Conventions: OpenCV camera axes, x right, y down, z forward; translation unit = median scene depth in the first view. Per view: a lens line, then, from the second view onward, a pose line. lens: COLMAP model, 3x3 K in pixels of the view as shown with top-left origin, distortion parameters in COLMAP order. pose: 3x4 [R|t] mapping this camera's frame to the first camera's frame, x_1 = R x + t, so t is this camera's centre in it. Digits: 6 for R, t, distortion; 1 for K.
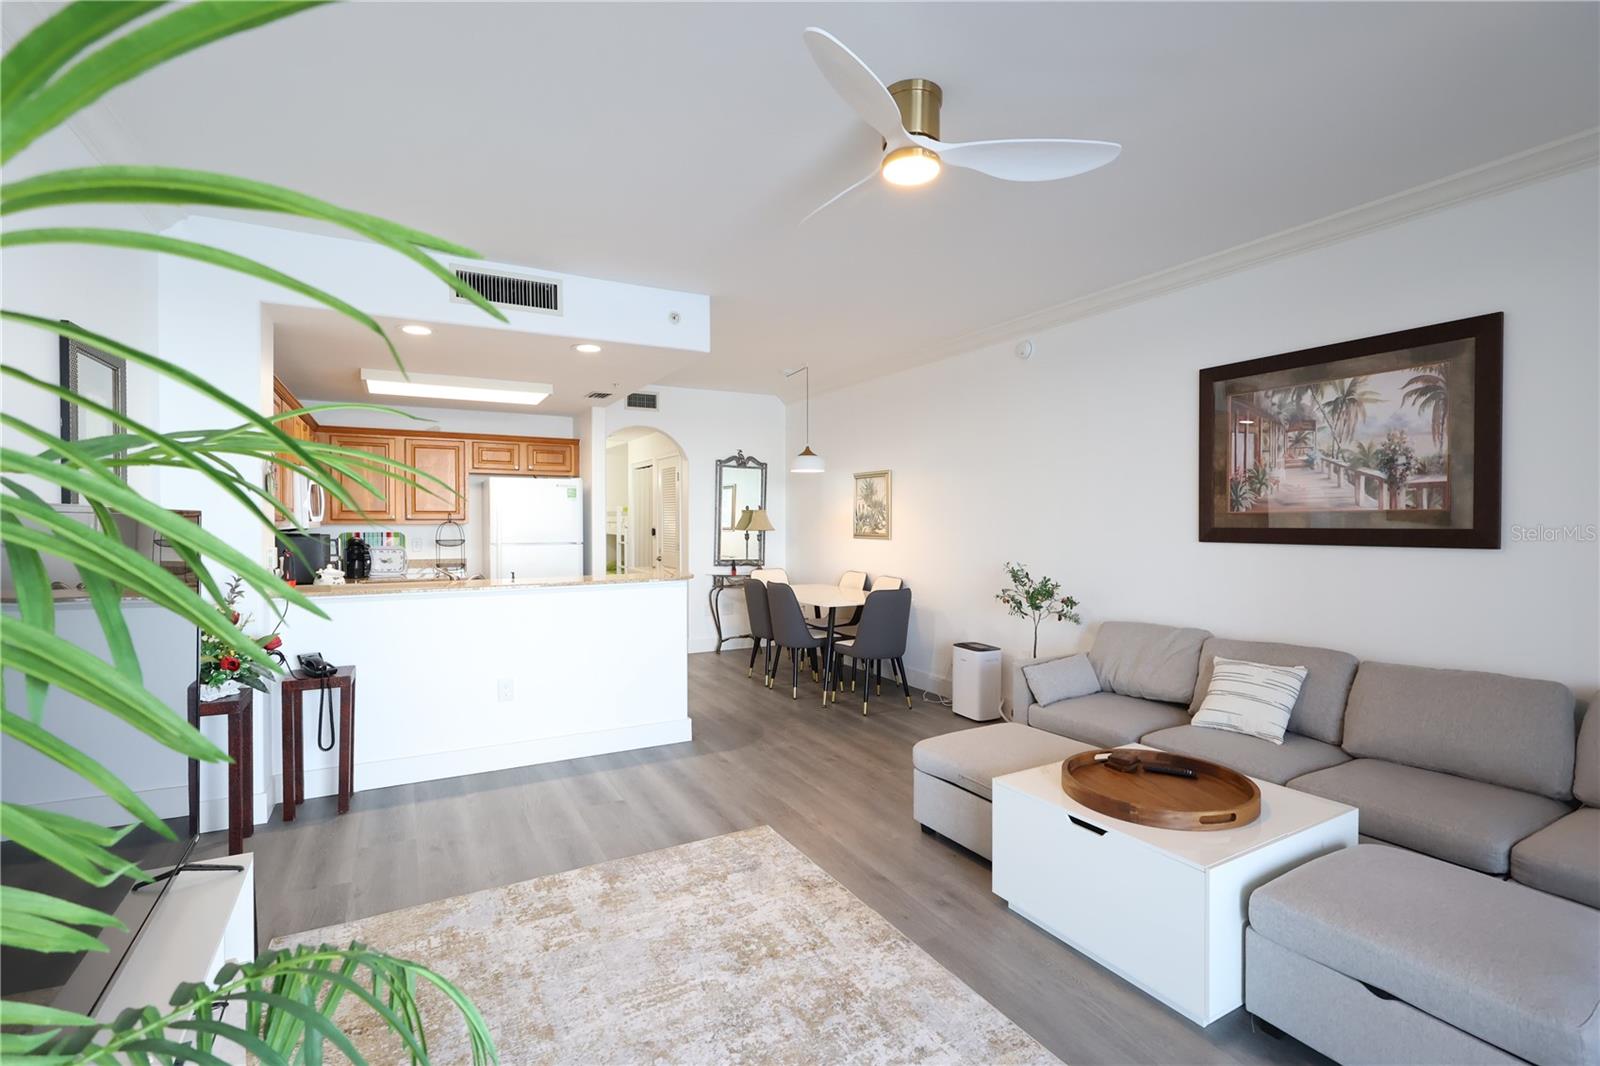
lens RADIAL K [[736.4, 0, 800.0], [0, 736.4, 533.0], [0, 0, 1]] dist [-0.002526, 0.000033]
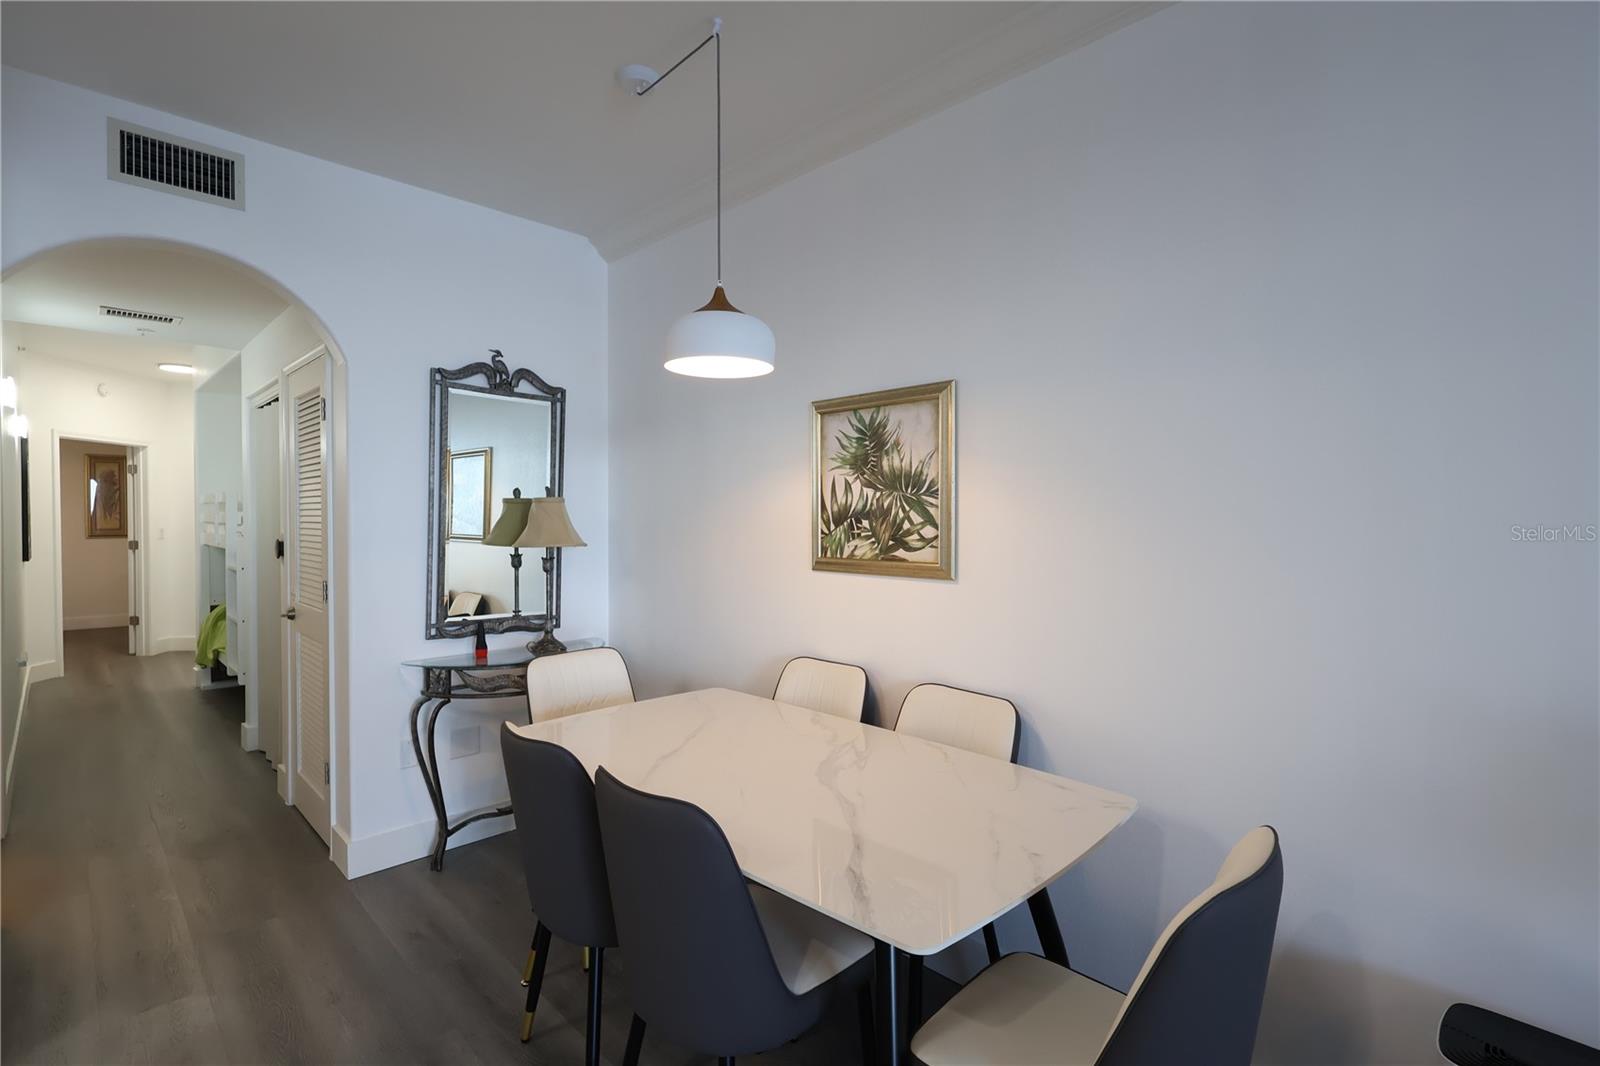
lens RADIAL K [[736.4, 0, 800.0], [0, 736.4, 533.0], [0, 0, 1]] dist [-0.002526, 0.000033]
pose [[0.958115, -0.003518, 0.286361, -0.045704], [0.003086, 0.999993, 0.001958, -0.014189], [-0.286366, -0.000993, 0.958120, 0.680507]]
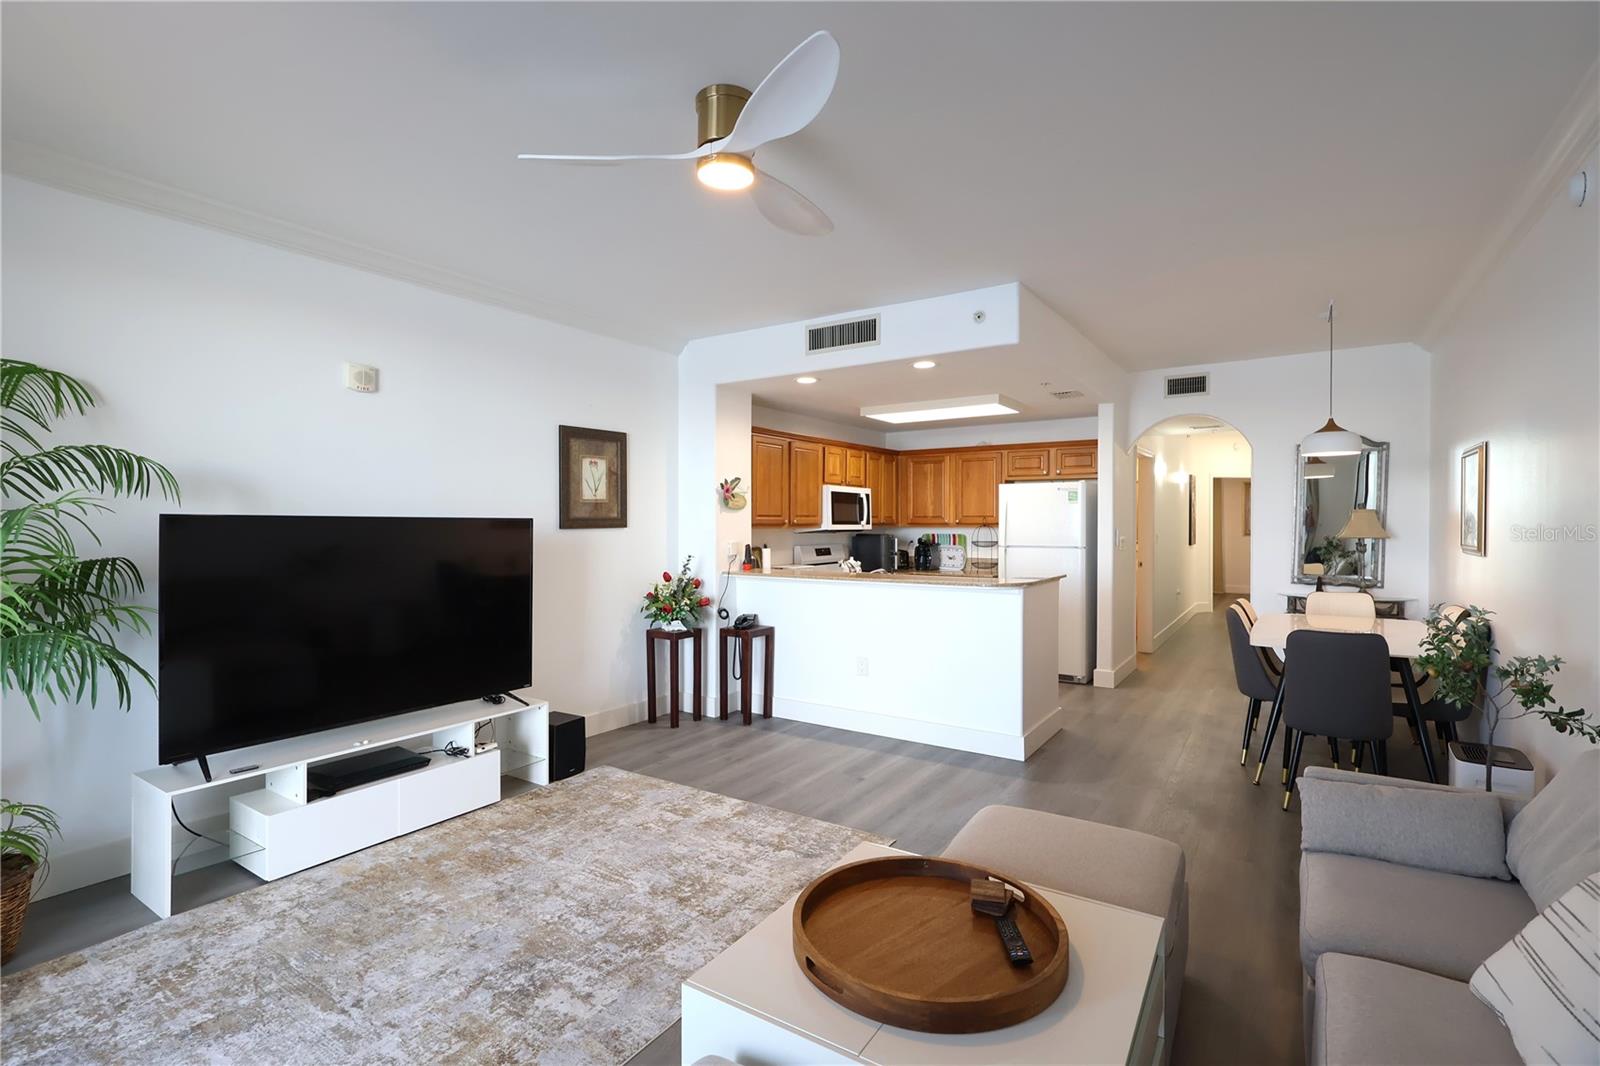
lens RADIAL K [[739.9, 0, 800.2], [0, 739.9, 527.1], [0, 0, 1]] dist [-0.000467, 0.000072]
pose [[0.455804, 0.004340, -0.890070, 0.400278], [-0.015395, 0.999877, -0.003008, -0.004607], [0.889947, 0.015073, 0.455815, 0.231478]]
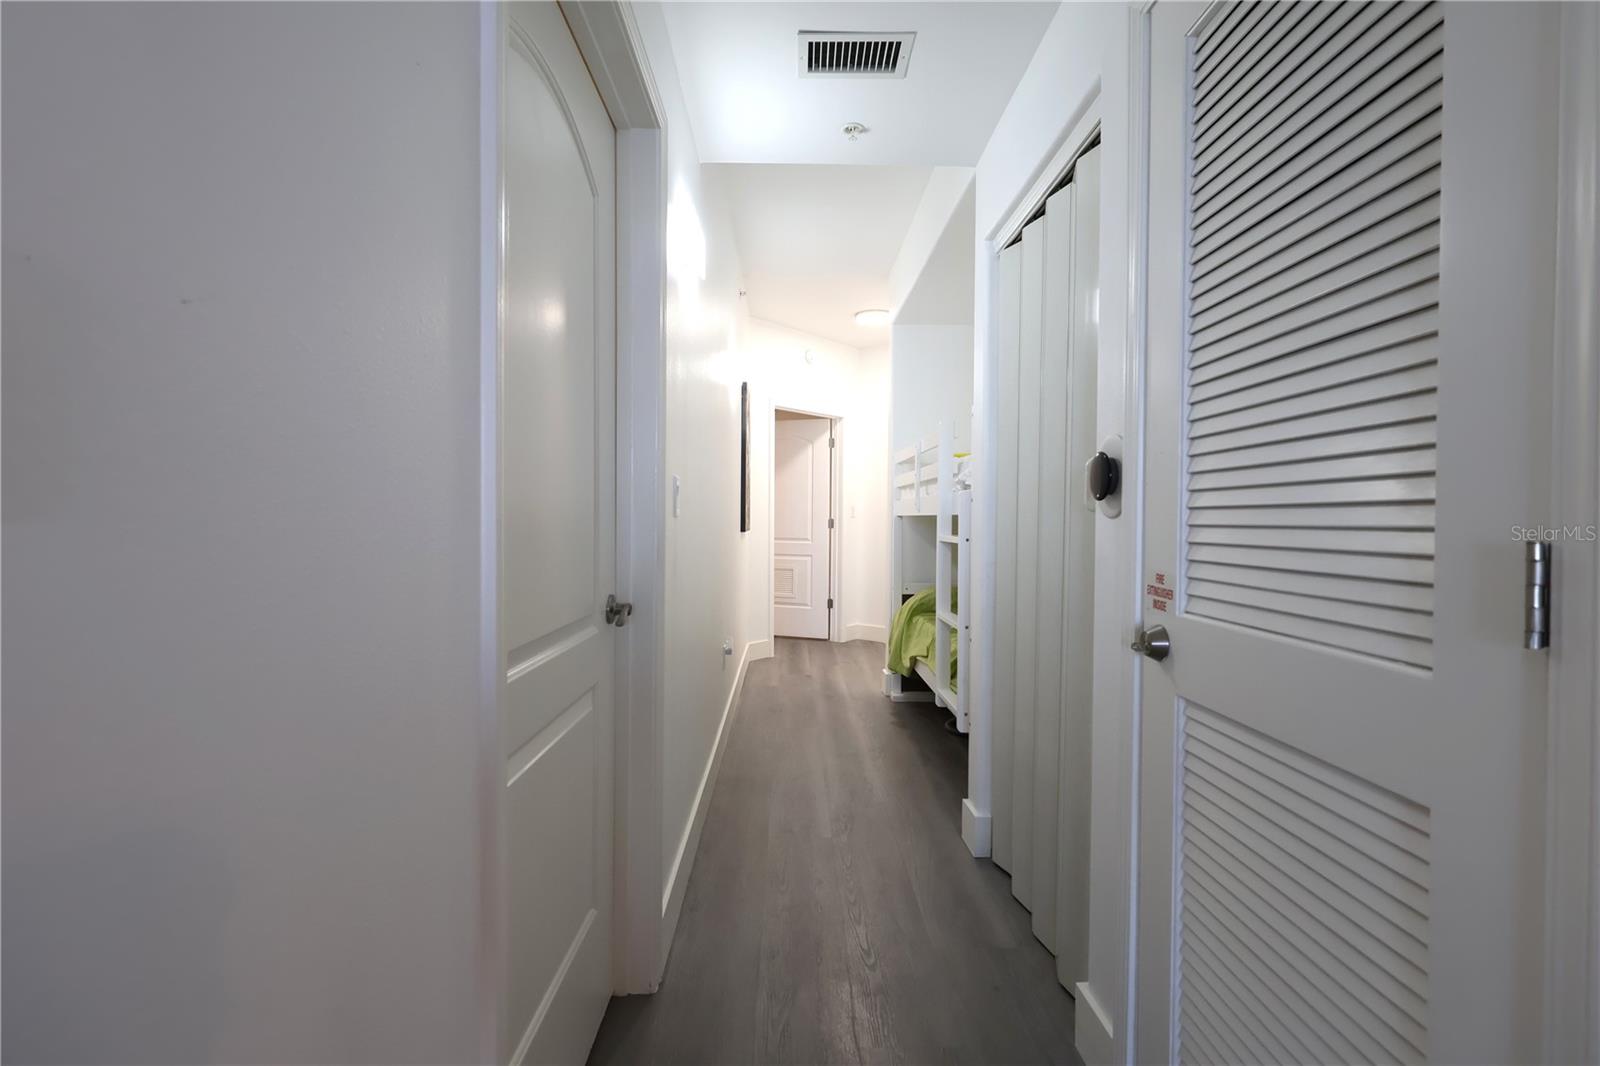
lens RADIAL K [[736.4, 0, 800.0], [0, 736.4, 533.0], [0, 0, 1]] dist [-0.002526, 0.000033]
pose [[0.885419, 0.015623, -0.464532, -0.238380], [-0.017115, 0.999853, 0.001004, 0.015865], [0.464479, 0.007062, 0.885556, 1.074517]]
